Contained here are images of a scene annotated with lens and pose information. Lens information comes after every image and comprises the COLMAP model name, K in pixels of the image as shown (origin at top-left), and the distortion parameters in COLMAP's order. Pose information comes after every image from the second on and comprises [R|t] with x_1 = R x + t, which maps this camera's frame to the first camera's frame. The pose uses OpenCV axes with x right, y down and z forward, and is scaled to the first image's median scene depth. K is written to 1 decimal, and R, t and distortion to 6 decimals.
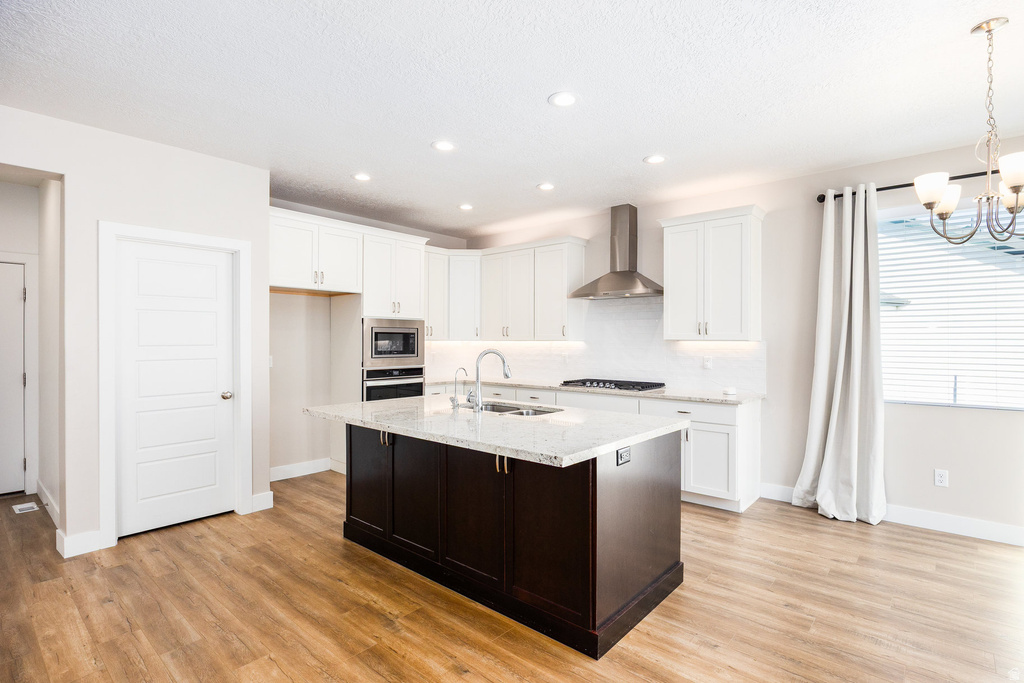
lens RADIAL K [[498.7, 0, 516.3], [0, 498.7, 339.6], [0, 0, 1]] dist [-0.004318, -0.000163]
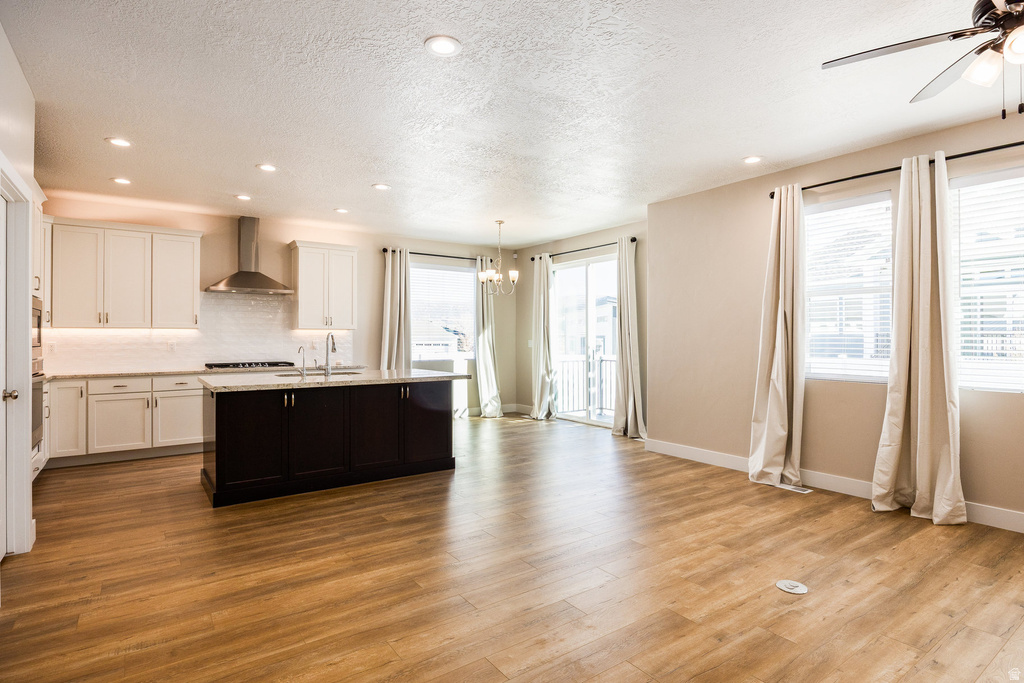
lens RADIAL K [[535.6, 0, 513.5], [0, 535.6, 341.9], [0, 0, 1]] dist [-0.008675, 0.000656]
pose [[0.237824, -0.012100, 0.971233, -1.497790], [-0.001055, 0.999919, 0.012716, 0.027565], [-0.971308, -0.004049, 0.237792, 0.115272]]
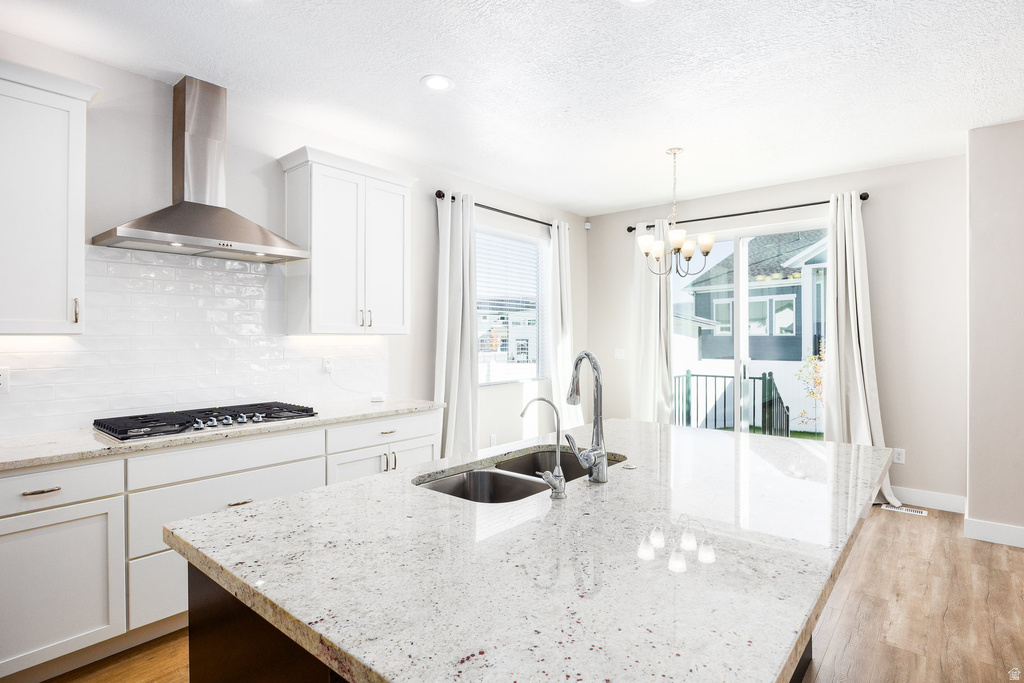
lens RADIAL K [[535.6, 0, 519.3], [0, 535.6, 336.3], [0, 0, 1]] dist [-0.008675, 0.000656]
pose [[-0.035414, 0.001694, 0.999371, -0.622400], [0.000722, 0.999998, -0.001669, 0.008558], [-0.999372, 0.000662, -0.035415, 1.137796]]
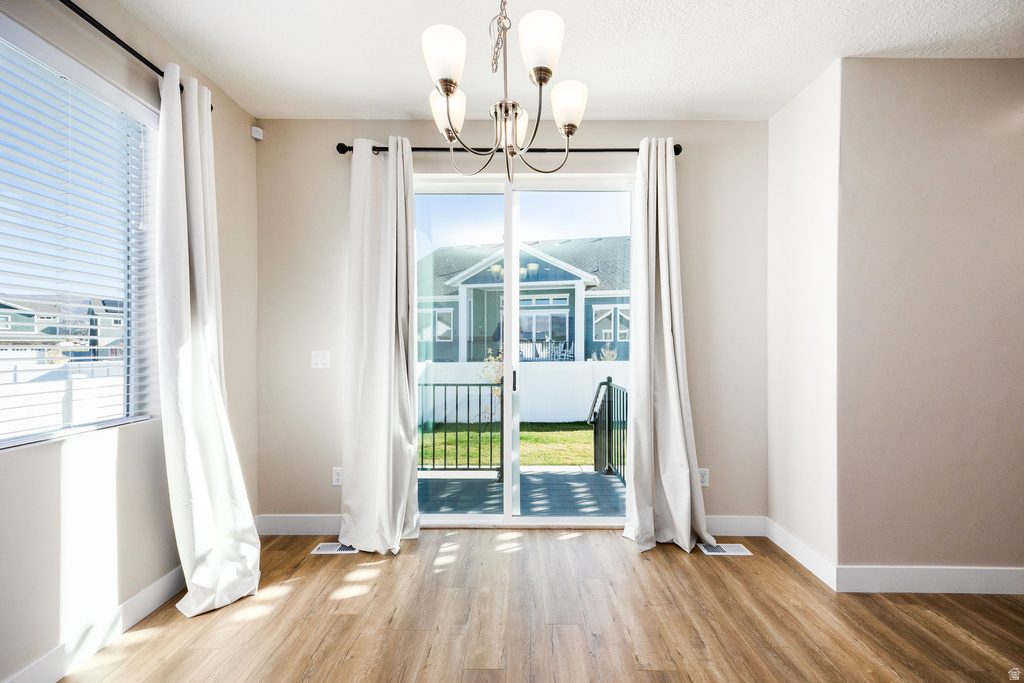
lens RADIAL K [[394.9, 0, 511.5], [0, 394.9, 346.6], [0, 0, 1]] dist [-0.002254, -0.000408]
pose [[-0.666100, -0.007524, 0.745825, 0.394921], [-0.004082, 0.999971, 0.006442, 0.034206], [-0.745852, 0.001247, -0.666111, 0.965453]]
